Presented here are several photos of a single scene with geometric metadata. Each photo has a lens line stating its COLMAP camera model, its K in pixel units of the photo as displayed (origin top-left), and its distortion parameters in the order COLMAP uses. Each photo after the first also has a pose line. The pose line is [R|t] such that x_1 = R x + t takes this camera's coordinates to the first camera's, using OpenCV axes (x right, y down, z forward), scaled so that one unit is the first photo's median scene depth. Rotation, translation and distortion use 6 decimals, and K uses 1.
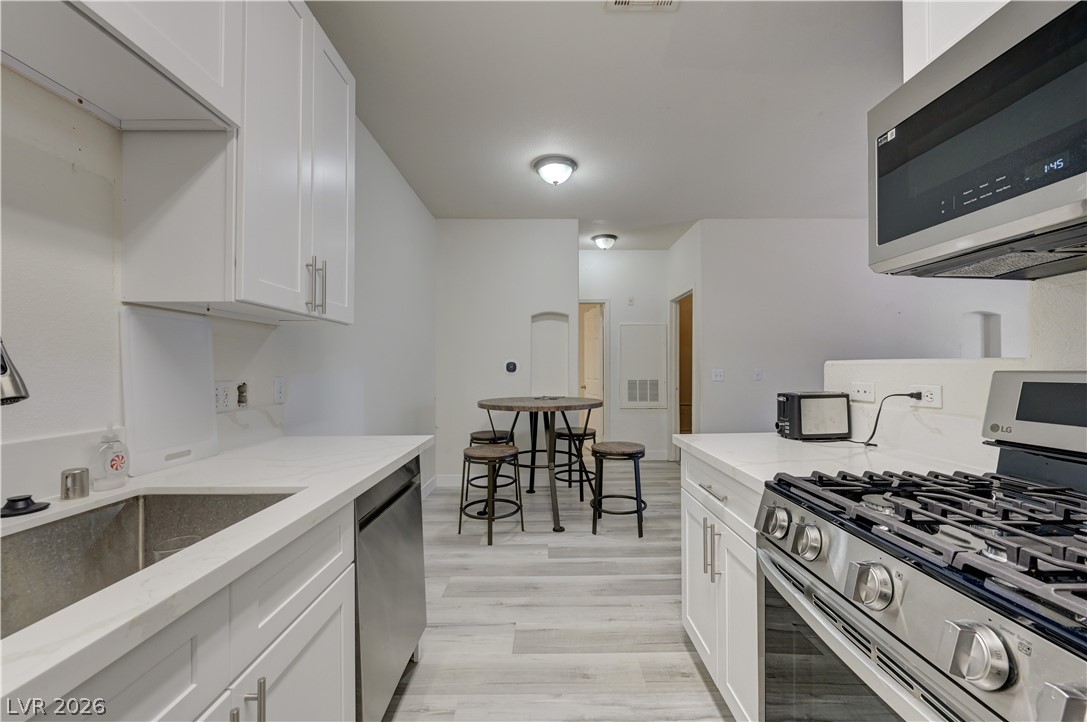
lens RADIAL K [[434.4, 0, 539.0], [0, 434.4, 364.0], [0, 0, 1]] dist [-0.004592, 0.002147]
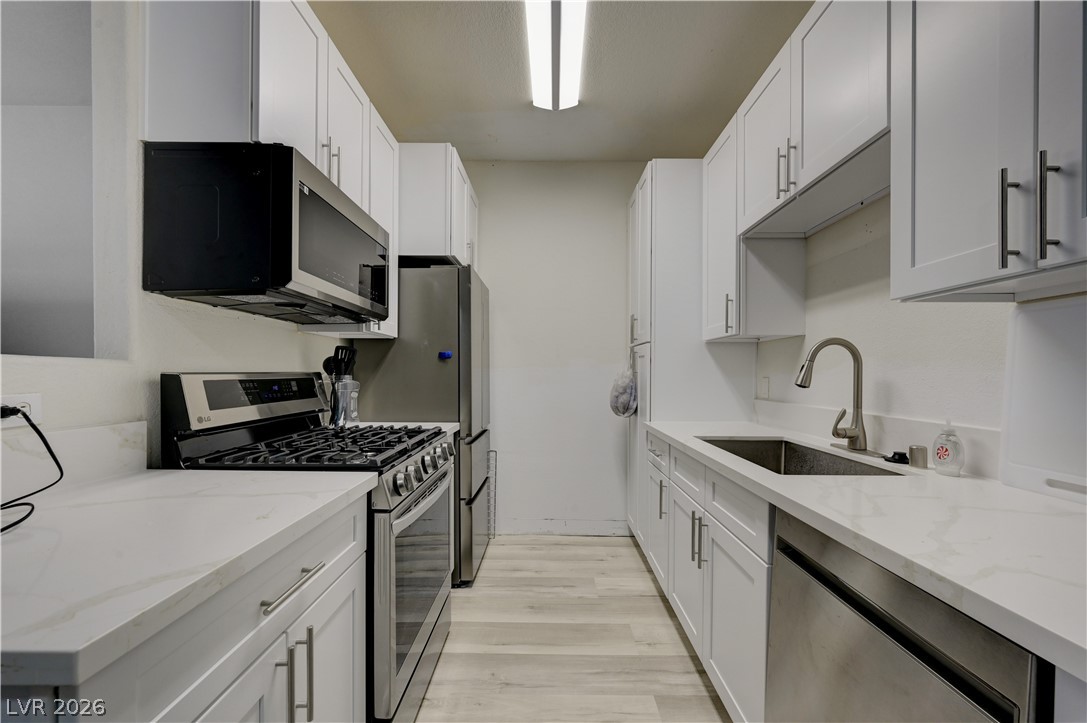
lens RADIAL K [[434.4, 0, 548.5], [0, 434.4, 376.6], [0, 0, 1]] dist [-0.004592, 0.002147]
pose [[-0.999908, -0.001595, -0.013439, 0.086675], [-0.001571, 0.999997, -0.001792, 0.023864], [0.013441, -0.001771, -0.999908, 1.898239]]
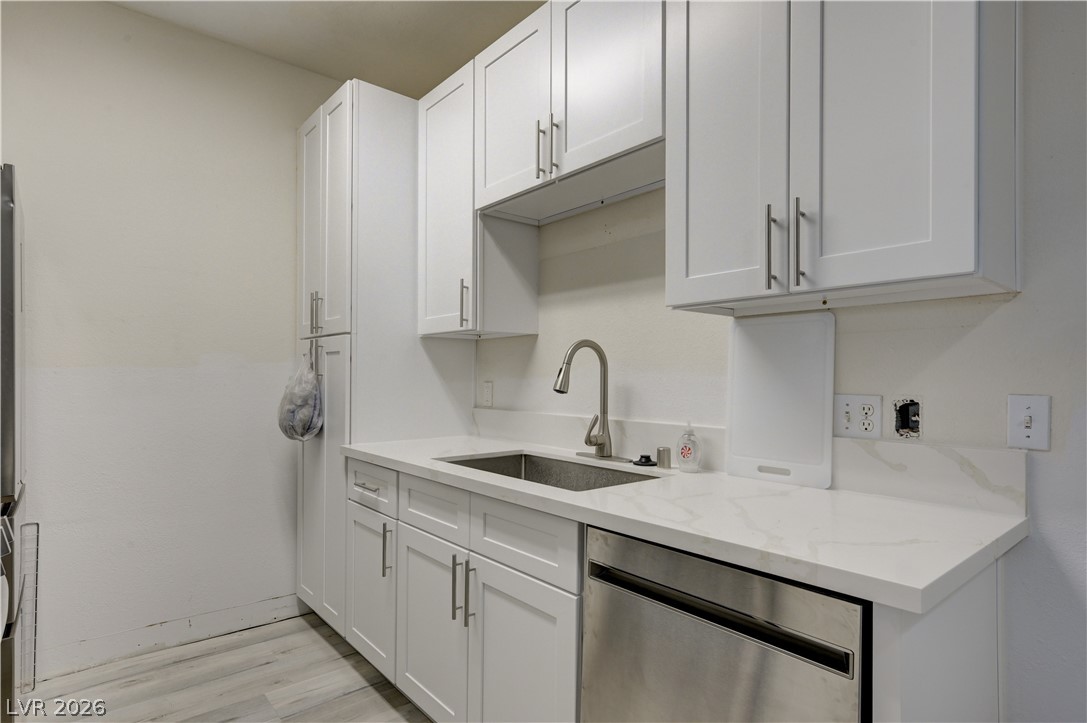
lens RADIAL K [[580.2, 0, 541.0], [0, 580.2, 373.0], [0, 0, 1]] dist [0.006506, 0.002507]
pose [[-0.750941, -0.005708, -0.660345, 0.390468], [0.003481, 0.999915, -0.012602, 0.017627], [0.660360, -0.011762, -0.750857, 1.750602]]
